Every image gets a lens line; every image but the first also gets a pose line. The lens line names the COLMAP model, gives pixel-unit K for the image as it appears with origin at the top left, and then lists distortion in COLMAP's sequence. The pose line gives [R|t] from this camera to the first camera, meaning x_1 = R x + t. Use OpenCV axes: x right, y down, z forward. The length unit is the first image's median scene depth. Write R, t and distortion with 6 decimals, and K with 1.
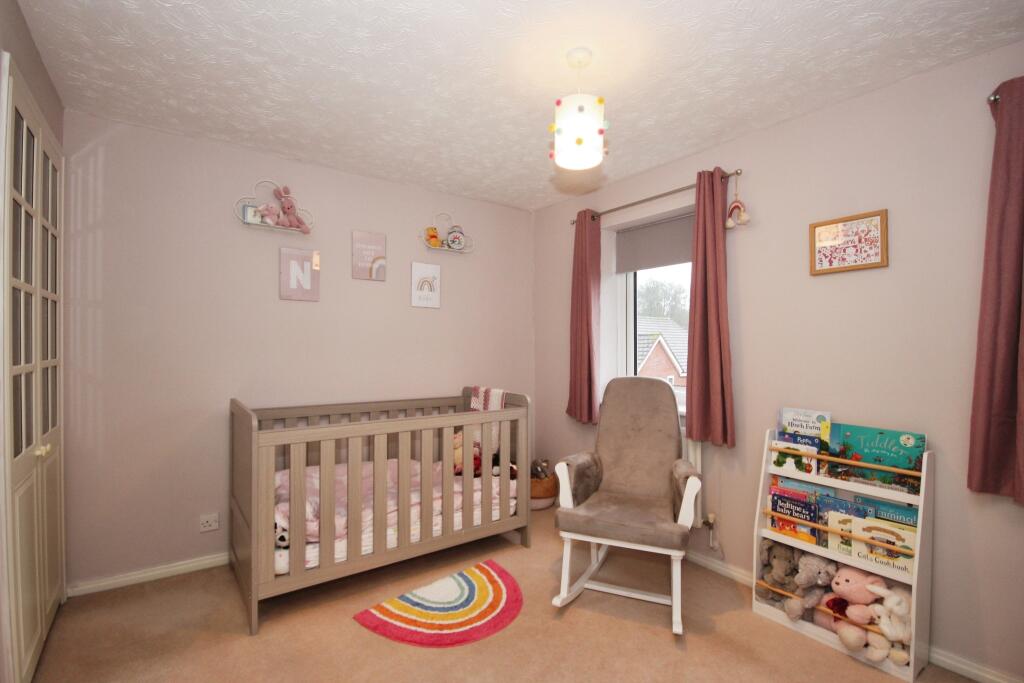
lens RADIAL K [[488.3, 0, 511.7], [0, 488.3, 346.3], [0, 0, 1]] dist [0.004446, 0.000157]
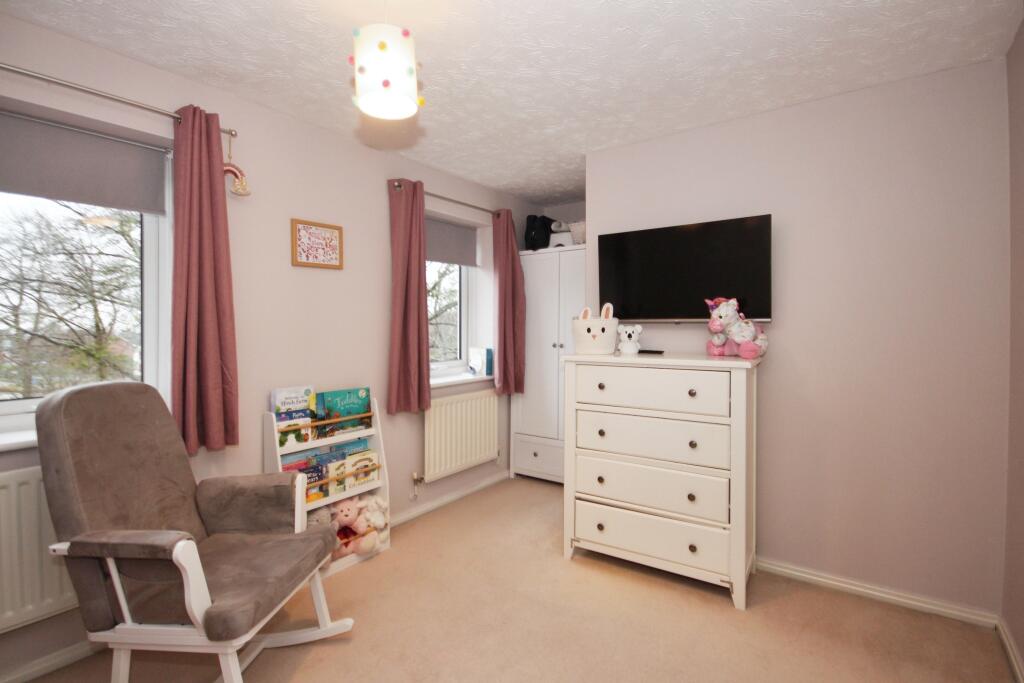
lens RADIAL K [[488.3, 0, 511.9], [0, 488.3, 332.9], [0, 0, 1]] dist [0.004446, 0.000157]
pose [[-0.334227, -0.021466, 0.942248, -0.627421], [0.000353, 0.999738, 0.022901, -0.018270], [-0.942493, 0.007987, -0.334132, 0.954377]]
